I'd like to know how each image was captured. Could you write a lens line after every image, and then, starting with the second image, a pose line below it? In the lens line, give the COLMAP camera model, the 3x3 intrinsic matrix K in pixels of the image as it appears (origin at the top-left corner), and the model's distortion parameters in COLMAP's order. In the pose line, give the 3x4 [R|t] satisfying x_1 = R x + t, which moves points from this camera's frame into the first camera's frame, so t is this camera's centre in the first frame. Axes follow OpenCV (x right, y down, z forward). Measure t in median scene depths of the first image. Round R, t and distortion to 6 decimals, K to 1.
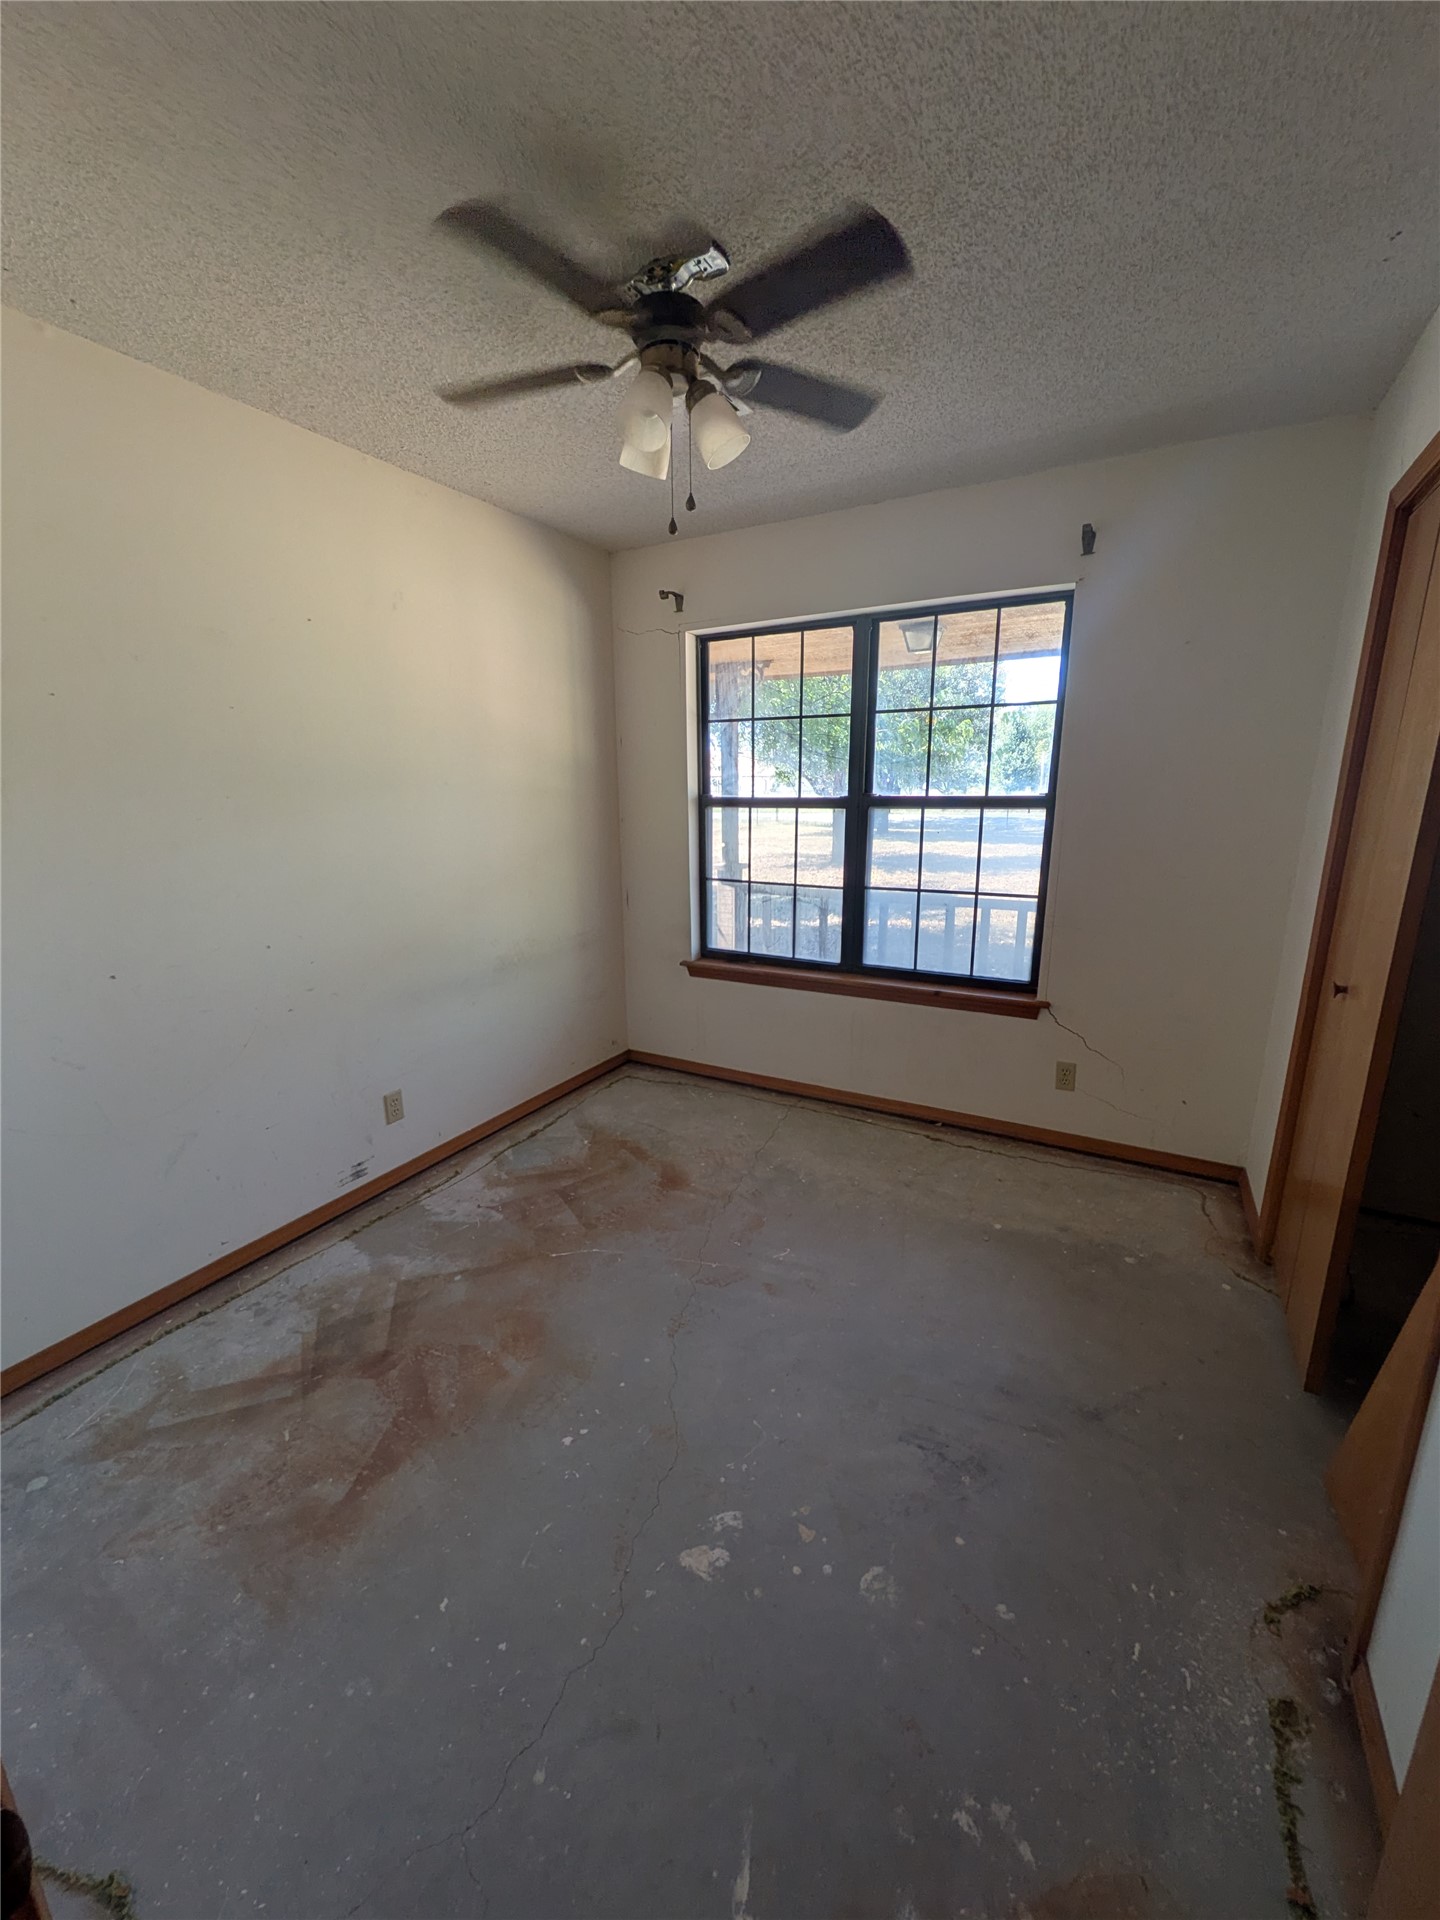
lens RADIAL K [[757.2, 0, 718.7], [0, 757.2, 954.0], [0, 0, 1]] dist [-0.001377, -0.000090]
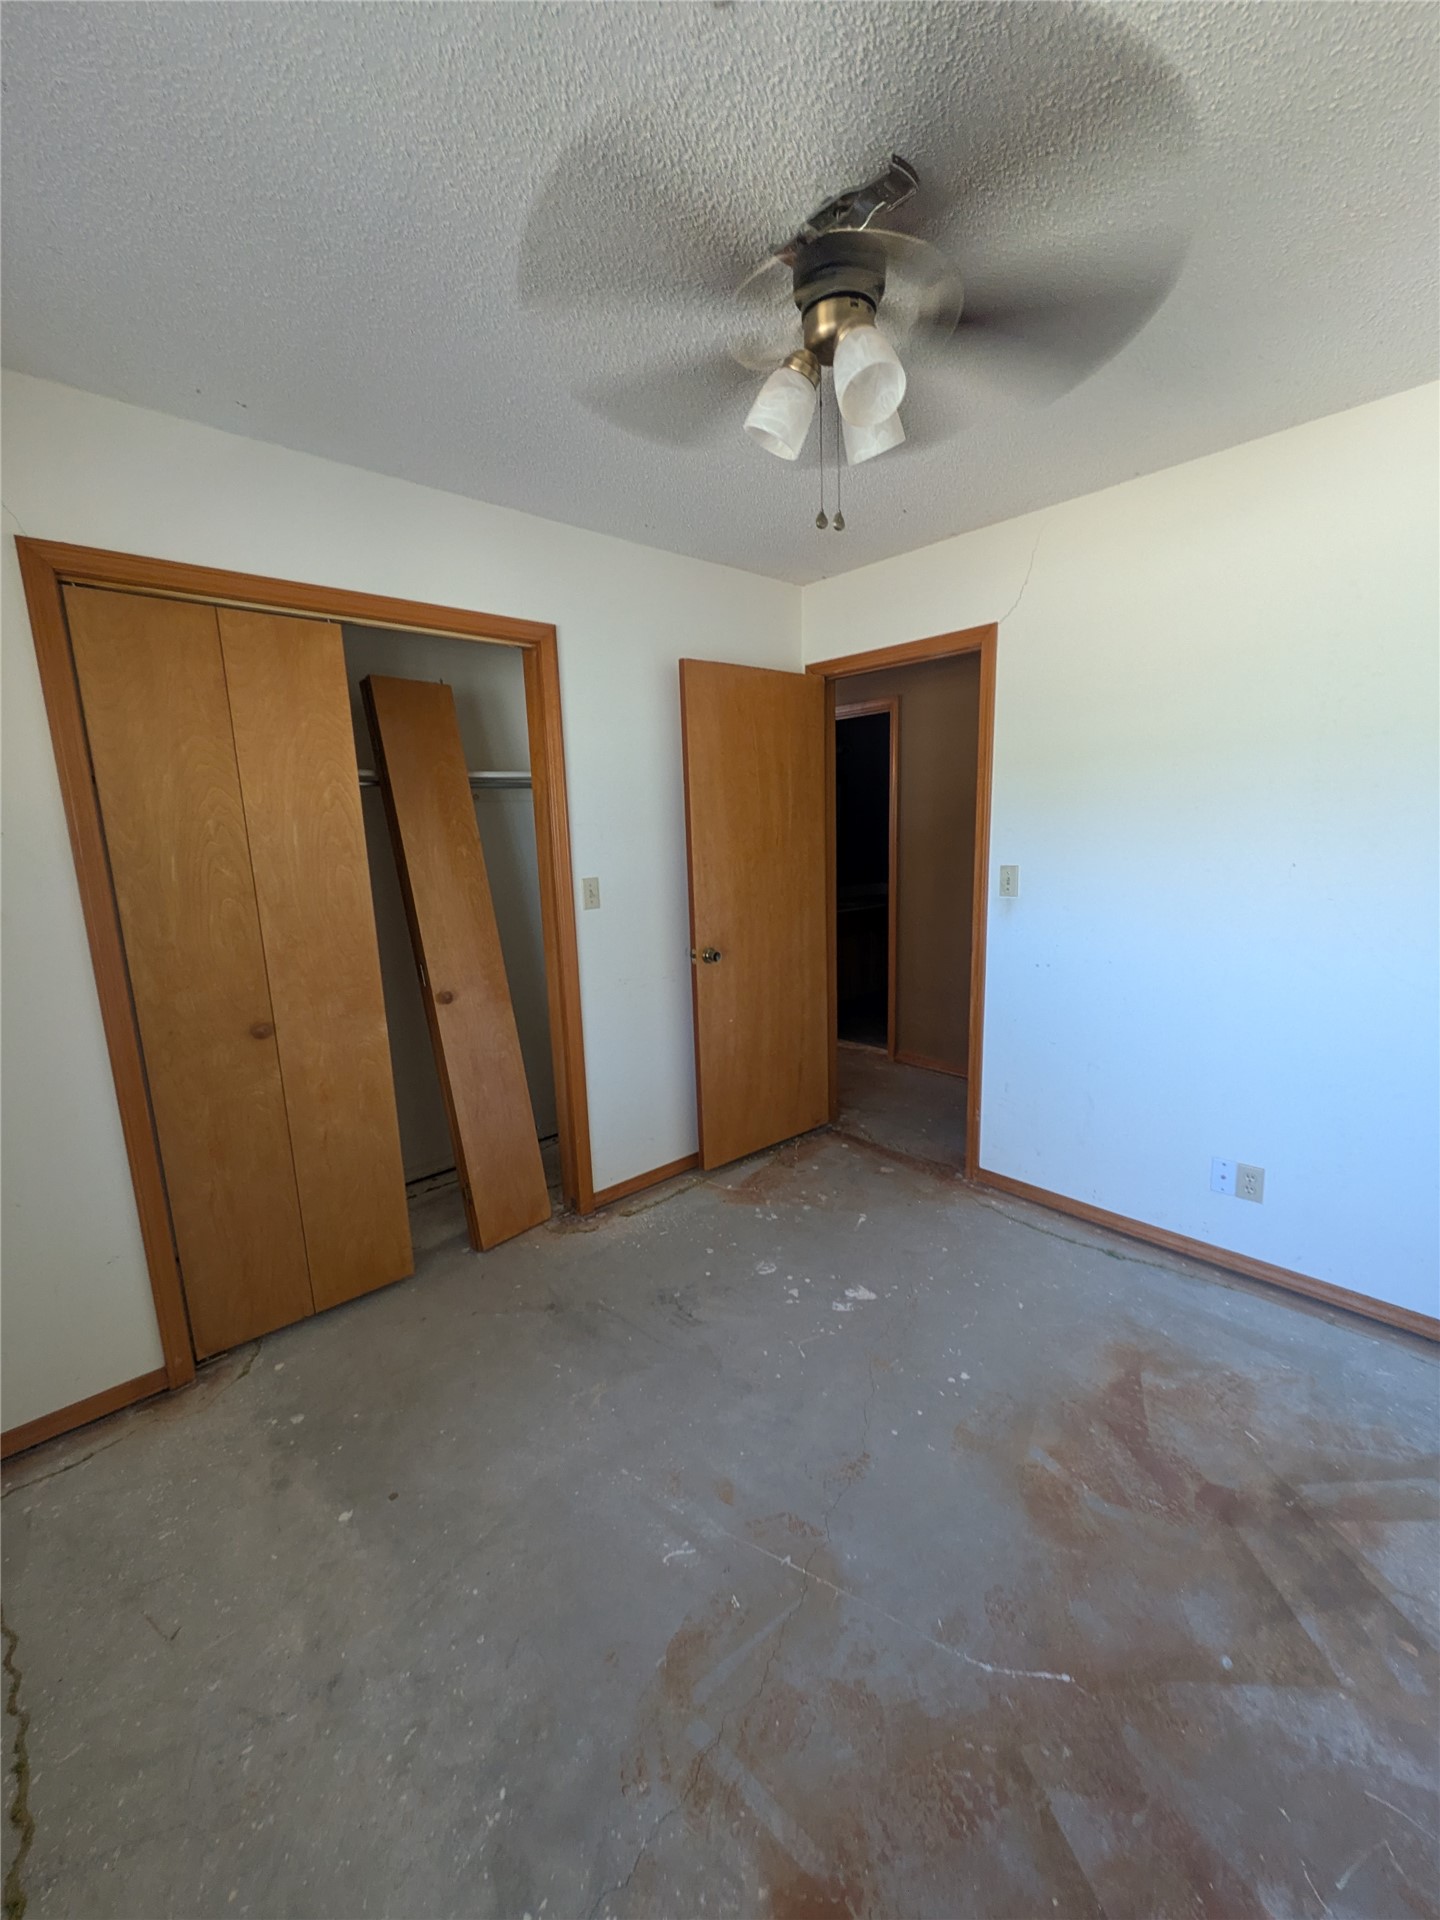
lens RADIAL K [[757.2, 0, 720.7], [0, 757.2, 961.0], [0, 0, 1]] dist [-0.001377, -0.000090]
pose [[-0.947073, -0.020554, 0.320361, -0.179514], [0.107143, 0.920485, 0.375802, -0.379658], [-0.302611, 0.390237, -0.869564, 1.656138]]
